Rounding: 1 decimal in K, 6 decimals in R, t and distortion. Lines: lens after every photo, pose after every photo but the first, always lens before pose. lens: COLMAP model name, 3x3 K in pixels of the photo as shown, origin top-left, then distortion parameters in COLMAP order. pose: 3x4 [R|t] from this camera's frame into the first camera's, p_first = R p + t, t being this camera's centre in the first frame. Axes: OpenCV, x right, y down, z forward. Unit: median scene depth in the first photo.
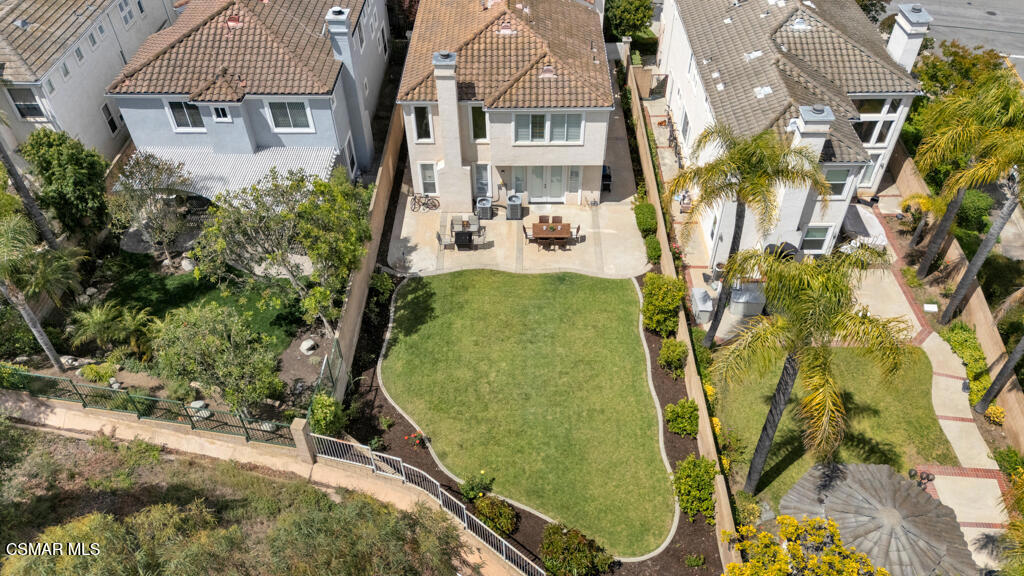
lens RADIAL K [[753.8, 0, 512.0], [0, 753.8, 288.0], [0, 0, 1]] dist [0.098830, -0.117907]
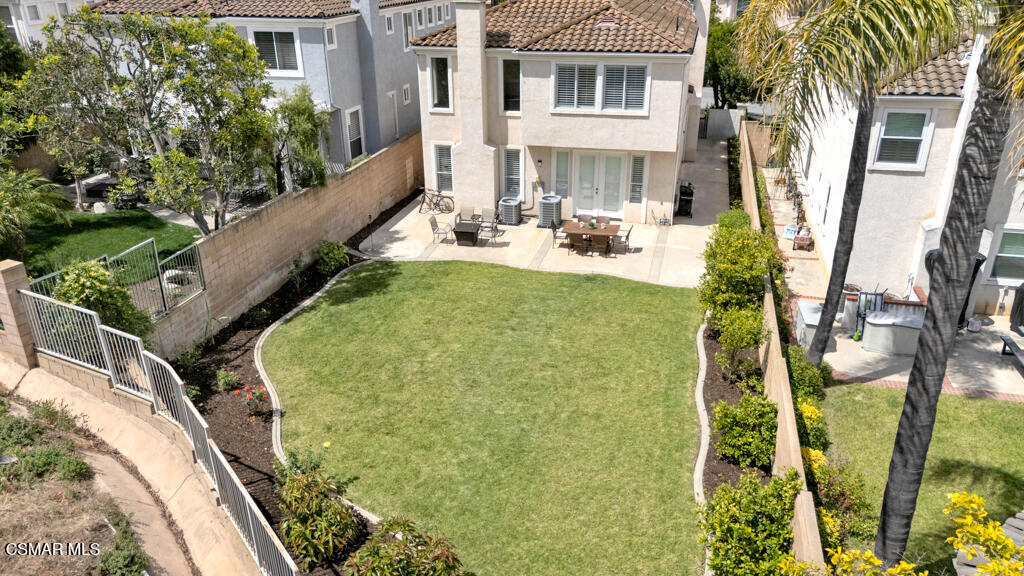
lens RADIAL K [[753.8, 0, 512.0], [0, 753.8, 288.0], [0, 0, 1]] dist [0.098830, -0.117907]
pose [[0.973937, 0.098323, -0.204402, 0.133287], [-0.160946, 0.934558, -0.317329, 0.213706], [0.159825, 0.341956, 0.926025, 0.375846]]
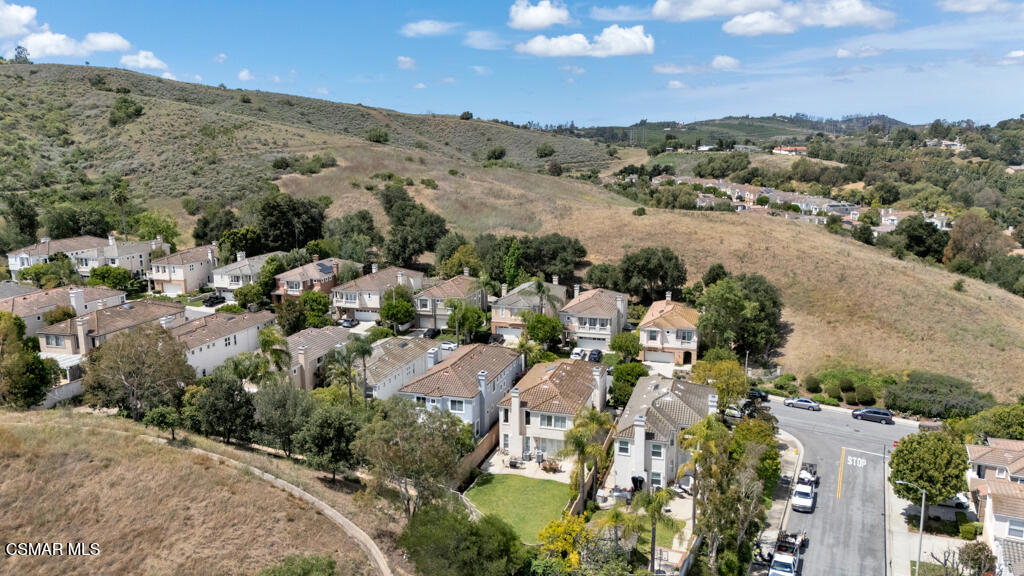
lens RADIAL K [[753.8, 0, 512.0], [0, 753.8, 288.0], [0, 0, 1]] dist [0.098830, -0.117907]
pose [[0.959565, 0.060975, -0.274802, 0.571158], [-0.198628, 0.838421, -0.507541, 0.704518], [0.199453, 0.541602, 0.816631, -1.285044]]
